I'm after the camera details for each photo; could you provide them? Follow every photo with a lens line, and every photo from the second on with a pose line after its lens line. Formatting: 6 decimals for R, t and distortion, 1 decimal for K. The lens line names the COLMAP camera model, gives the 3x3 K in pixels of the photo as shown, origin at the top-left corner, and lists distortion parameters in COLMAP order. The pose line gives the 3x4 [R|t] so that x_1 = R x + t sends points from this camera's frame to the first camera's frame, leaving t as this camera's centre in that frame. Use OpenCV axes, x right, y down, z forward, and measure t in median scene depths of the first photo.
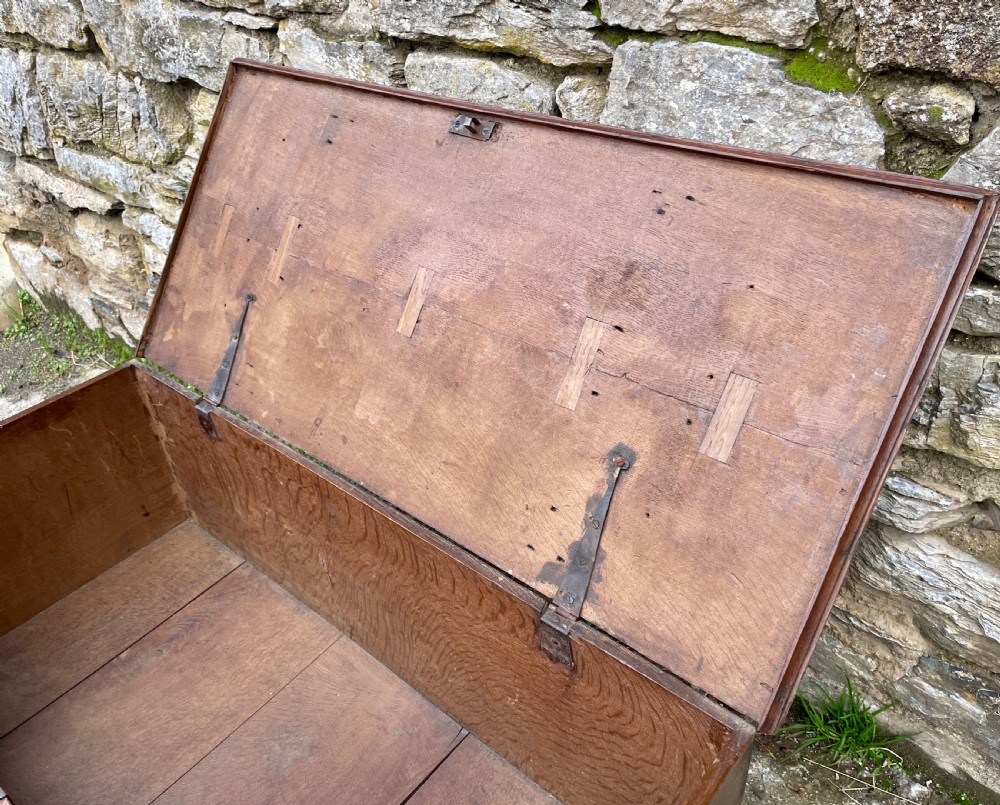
lens RADIAL K [[812.2, 0, 472.5], [0, 812.2, 398.1], [0, 0, 1]] dist [0.059566, -0.079271]
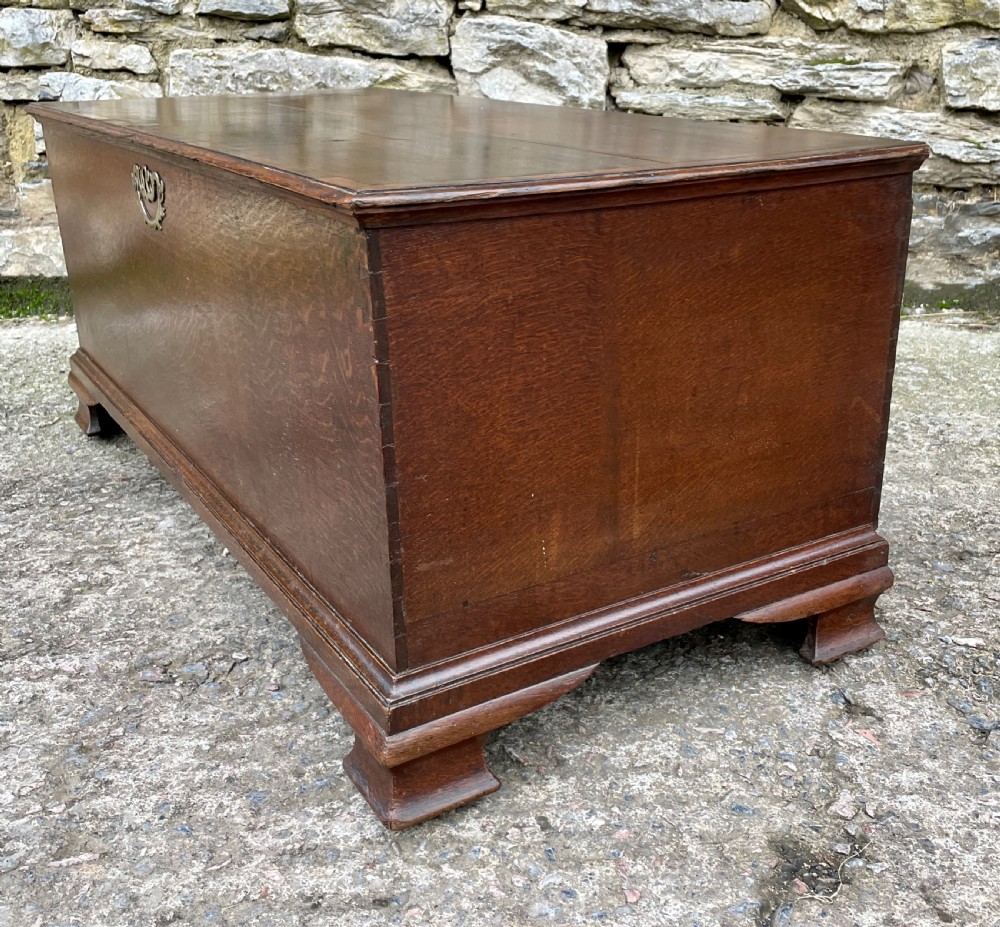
lens RADIAL K [[1130.5, 0, 524.2], [0, 1130.5, 470.2], [0, 0, 1]] dist [0.027816, 0.000000]
pose [[0.802498, -0.168172, 0.572464, -1.397067], [0.308233, 0.938361, -0.156429, 0.958813], [-0.510871, 0.301987, 0.804869, -0.209871]]
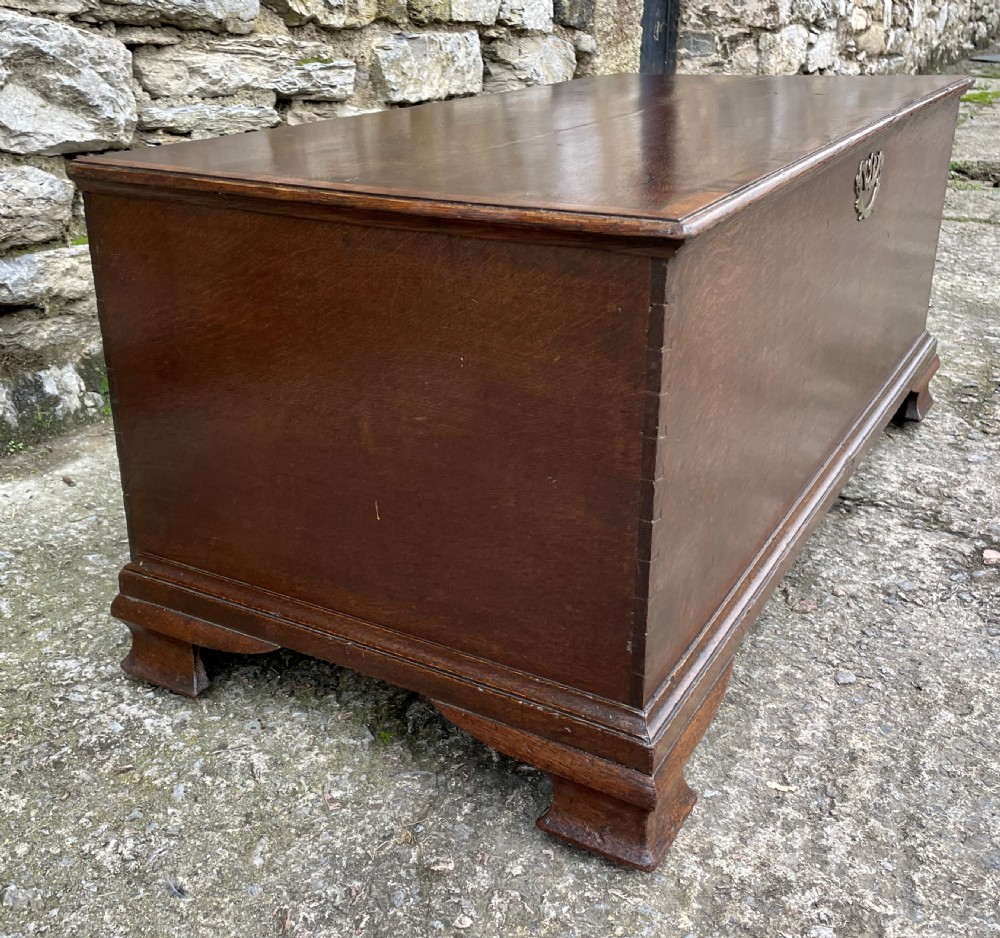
lens RADIAL K [[1146.6, 0, 462.3], [0, 1146.6, 442.9], [0, 0, 1]] dist [0.055813, 0.000000]
pose [[-0.145906, -0.297280, 0.943576, -1.702131], [0.578575, 0.748023, 0.325135, 0.065077], [-0.802473, 0.593369, 0.062857, 1.059656]]
